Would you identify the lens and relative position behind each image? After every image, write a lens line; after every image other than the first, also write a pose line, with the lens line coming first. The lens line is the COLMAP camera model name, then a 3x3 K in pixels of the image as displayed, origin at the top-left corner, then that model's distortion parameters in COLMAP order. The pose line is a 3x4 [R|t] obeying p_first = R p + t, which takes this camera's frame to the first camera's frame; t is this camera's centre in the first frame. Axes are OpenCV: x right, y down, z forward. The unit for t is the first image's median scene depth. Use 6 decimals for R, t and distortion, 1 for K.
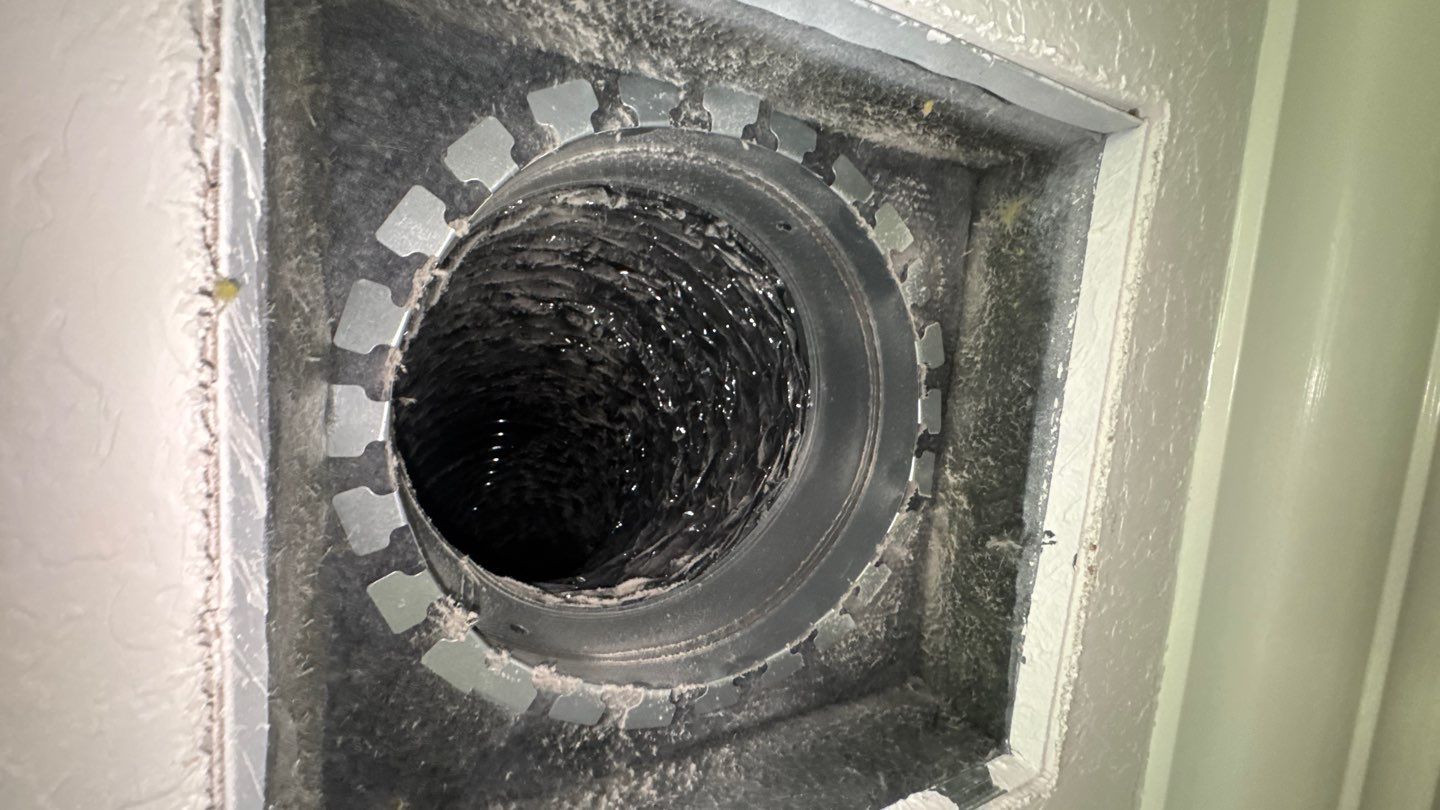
lens RADIAL K [[582.0, 0, 717.3], [0, 582.0, 407.4], [0, 0, 1]] dist [-0.005867, 0.000515]
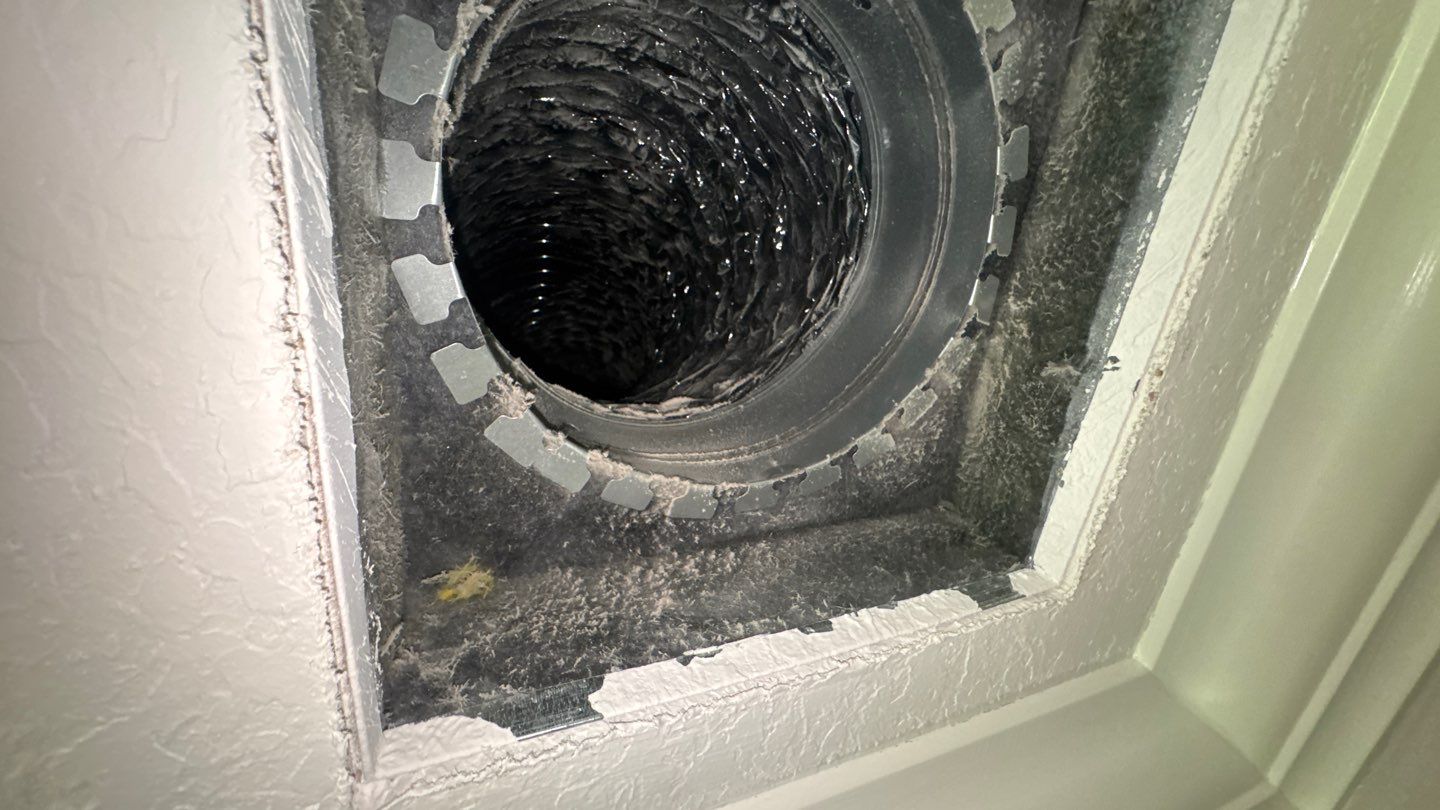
lens RADIAL K [[582.0, 0, 716.5], [0, 582.0, 410.7], [0, 0, 1]] dist [-0.005867, 0.000515]
pose [[0.997015, 0.055953, -0.053205, -0.015764], [-0.042238, 0.972085, 0.230796, 0.062310], [0.064634, -0.227860, 0.971546, 0.003559]]
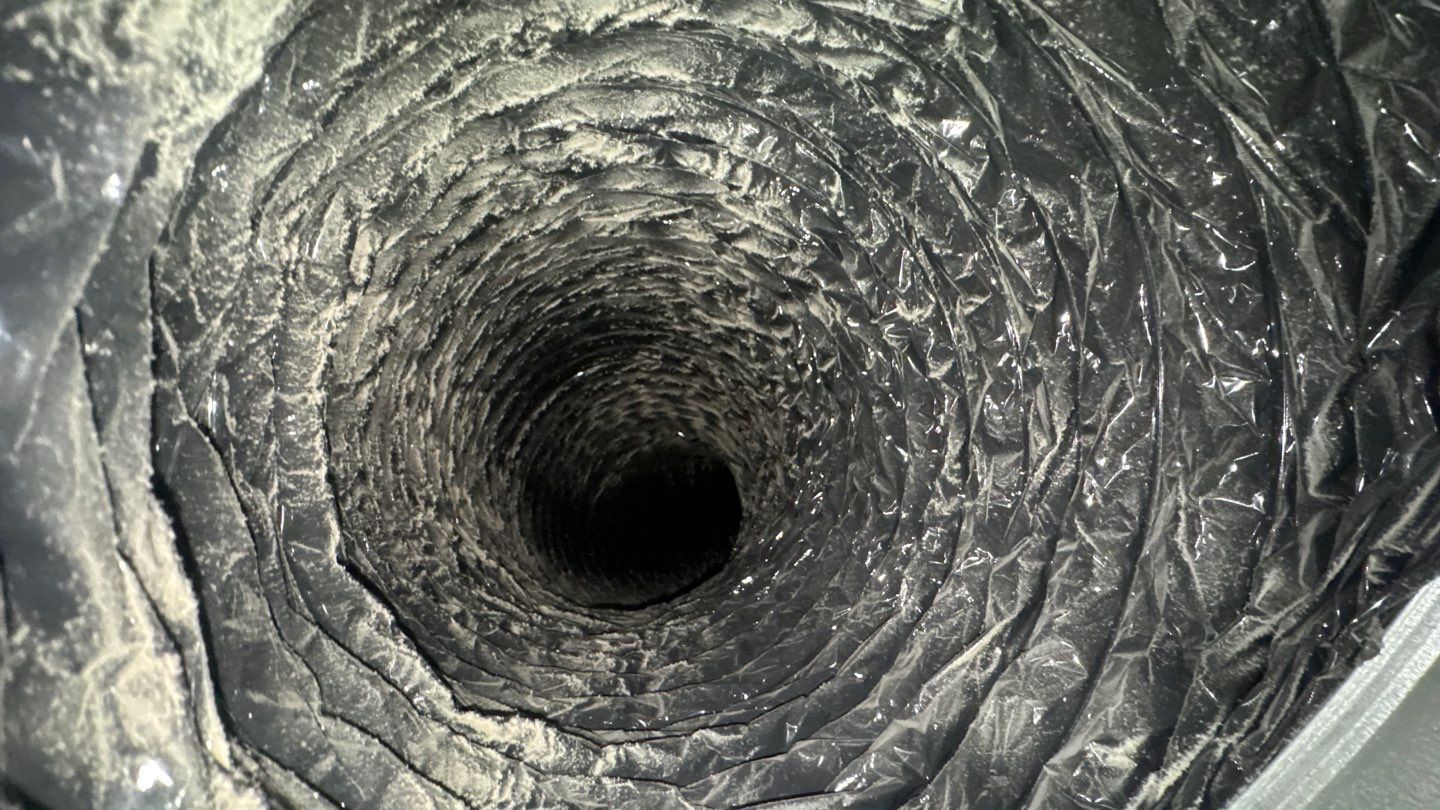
lens RADIAL K [[582.0, 0, 718.9], [0, 582.0, 412.6], [0, 0, 1]] dist [-0.005867, 0.000515]
pose [[0.976740, -0.126016, -0.173489, -0.195368], [0.170741, 0.946524, 0.273751, -0.094276], [0.129715, -0.297005, 0.946024, 0.560741]]
